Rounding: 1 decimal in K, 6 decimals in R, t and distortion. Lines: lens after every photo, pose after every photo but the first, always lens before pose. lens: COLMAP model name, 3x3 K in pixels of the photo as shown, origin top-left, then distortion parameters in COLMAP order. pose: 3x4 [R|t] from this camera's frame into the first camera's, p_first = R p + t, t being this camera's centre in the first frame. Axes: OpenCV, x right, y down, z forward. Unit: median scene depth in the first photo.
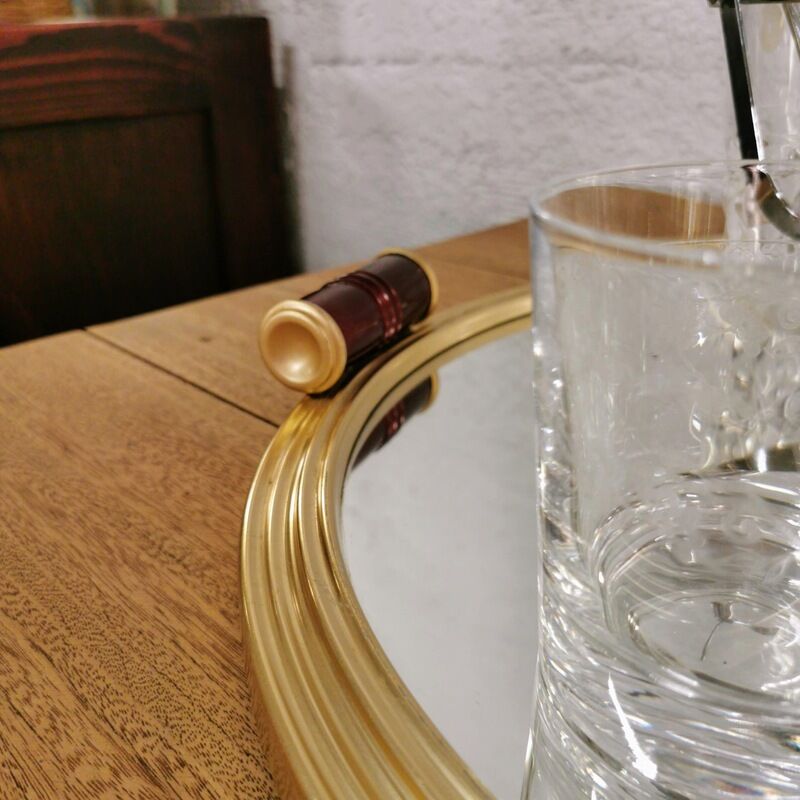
lens RADIAL K [[850.3, 0, 400.0], [0, 850.3, 400.0], [0, 0, 1]] dist [-0.005617, -0.013955]
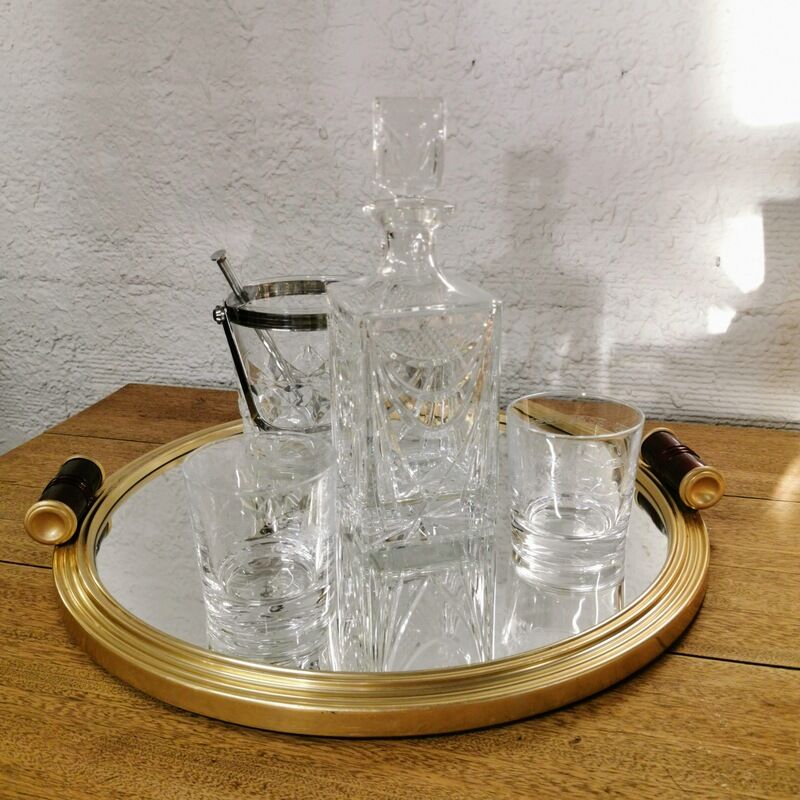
lens RADIAL K [[822.3, 0, 397.4], [0, 822.3, 389.2], [0, 0, 1]] dist [0.081434, -0.159173]
pose [[0.856594, -0.151553, 0.493233, -0.153331], [0.199915, 0.978711, -0.046467, -0.053186], [-0.475690, 0.138408, 0.868656, -0.513538]]
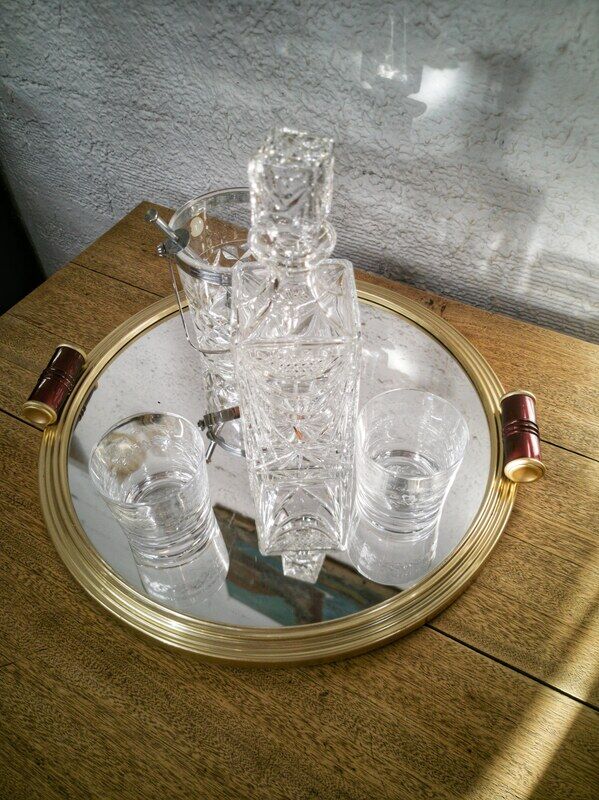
lens RADIAL K [[618.5, 0, 299.4], [0, 618.5, 388.1], [0, 0, 1]] dist [0.096126, -0.168390]
pose [[0.957031, -0.217797, 0.191457, 0.154524], [0.115799, 0.892338, 0.436261, -0.437651], [-0.265861, -0.395345, 0.879216, -0.478291]]
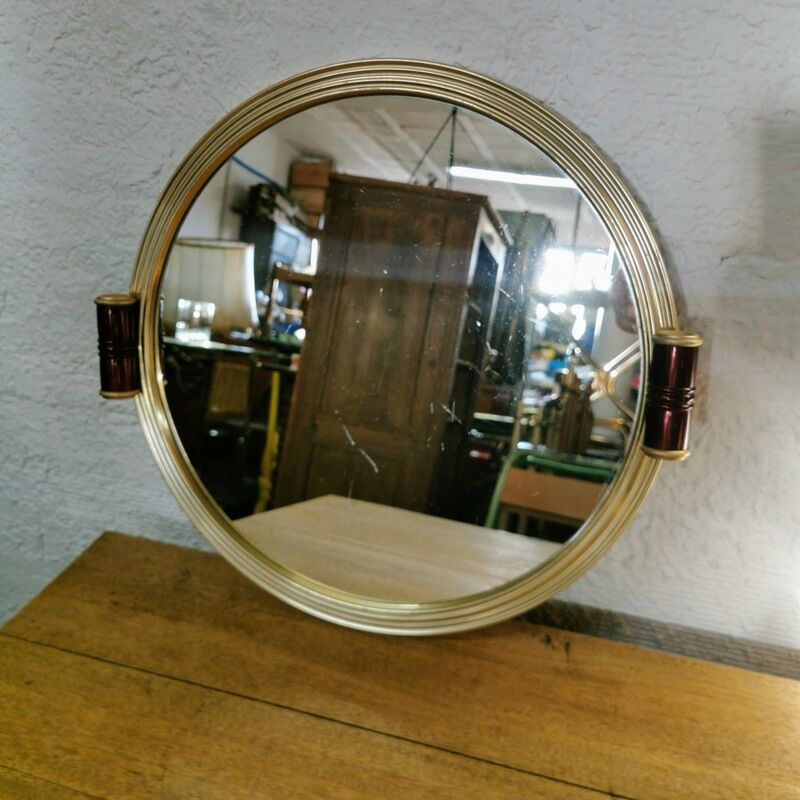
lens RADIAL K [[822.3, 0, 397.4], [0, 822.3, 389.2], [0, 0, 1]] dist [0.081434, -0.159173]
pose [[0.873370, -0.155650, 0.461517, 0.009623], [0.147099, 0.987608, 0.054710, -0.464945], [-0.464313, 0.020107, 0.885443, -0.346729]]
